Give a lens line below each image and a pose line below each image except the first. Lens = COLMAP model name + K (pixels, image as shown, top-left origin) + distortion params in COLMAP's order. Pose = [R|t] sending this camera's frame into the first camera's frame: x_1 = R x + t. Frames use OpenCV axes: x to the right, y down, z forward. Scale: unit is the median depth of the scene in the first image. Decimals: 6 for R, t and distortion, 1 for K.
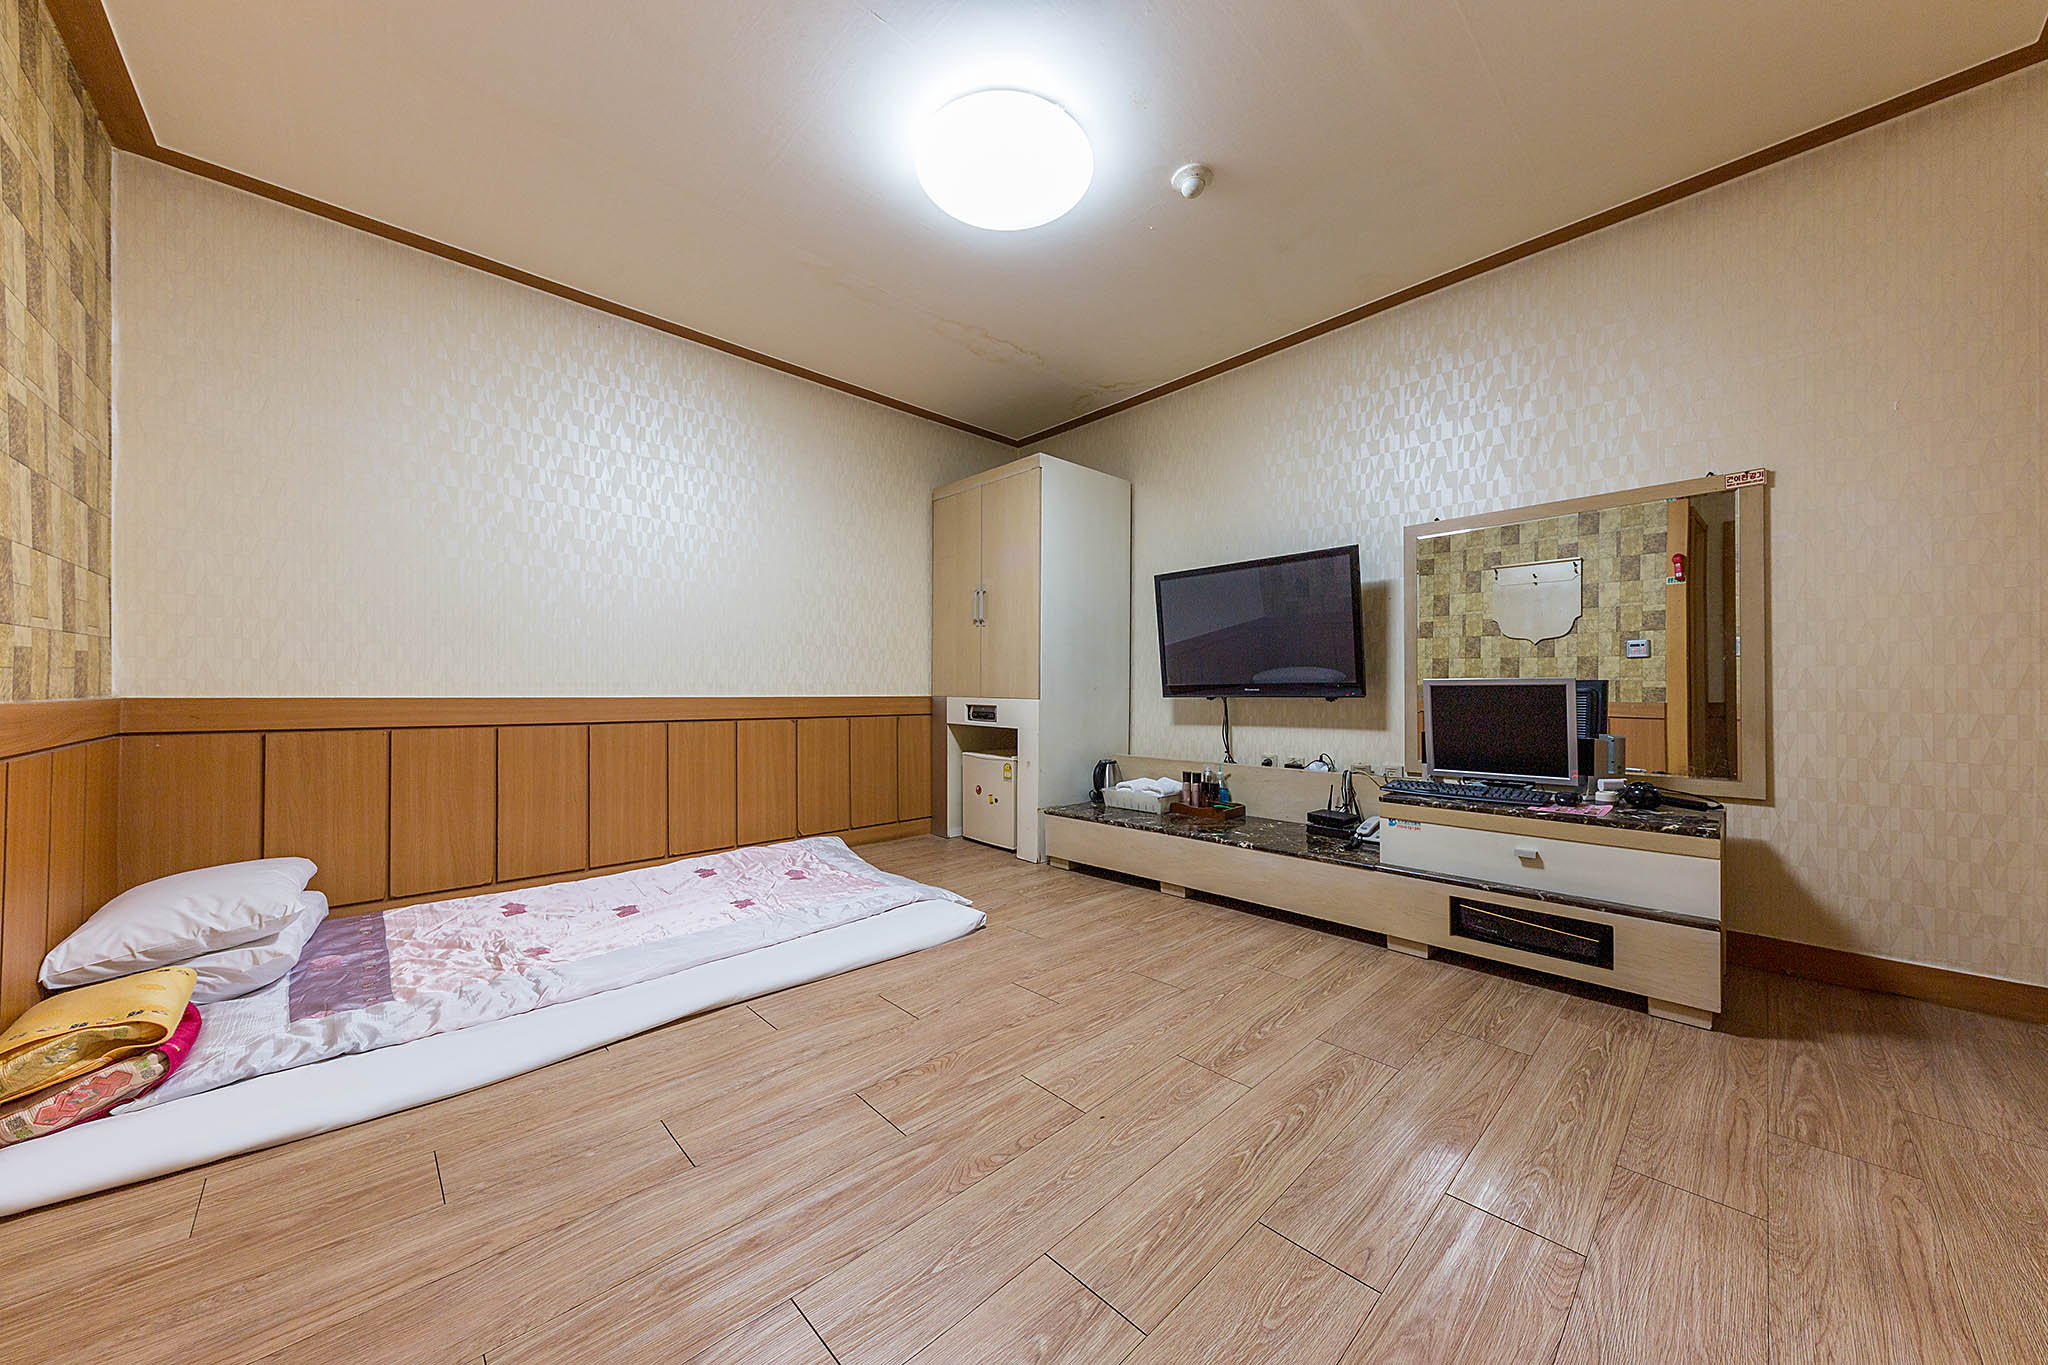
lens RADIAL K [[703.5, 0, 1023.0], [0, 703.5, 697.3], [0, 0, 1]] dist [0.013923, -0.000224]
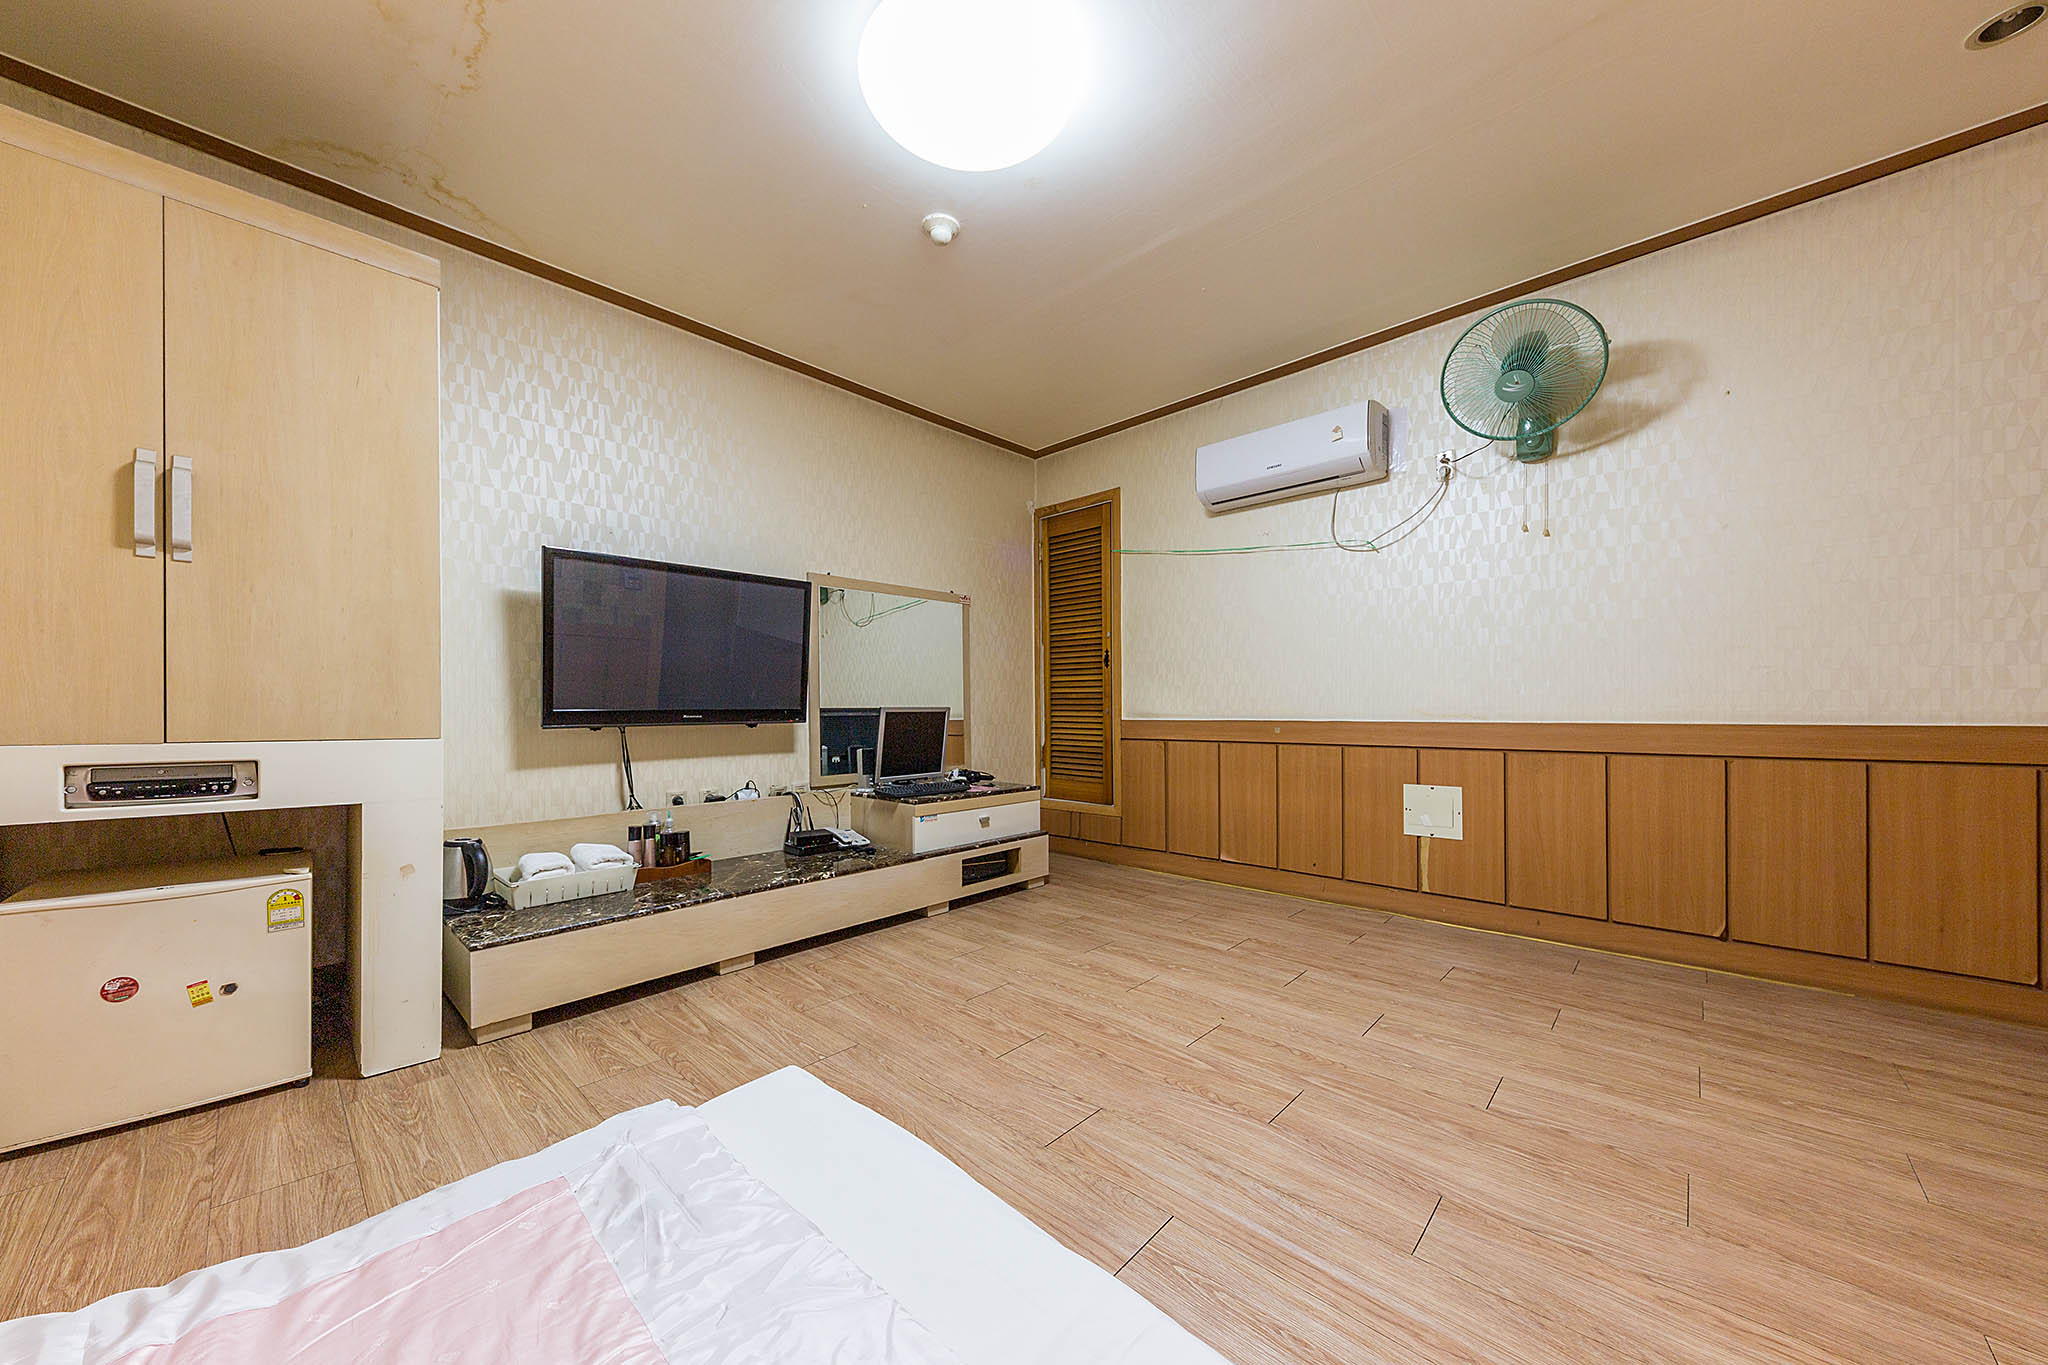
lens RADIAL K [[703.5, 0, 1026.8], [0, 703.5, 702.0], [0, 0, 1]] dist [0.013923, -0.000224]
pose [[-0.057802, 0.010859, 0.998269, -0.765670], [0.009833, 0.999899, -0.010307, -0.022155], [-0.998280, 0.009220, -0.057903, 0.867072]]
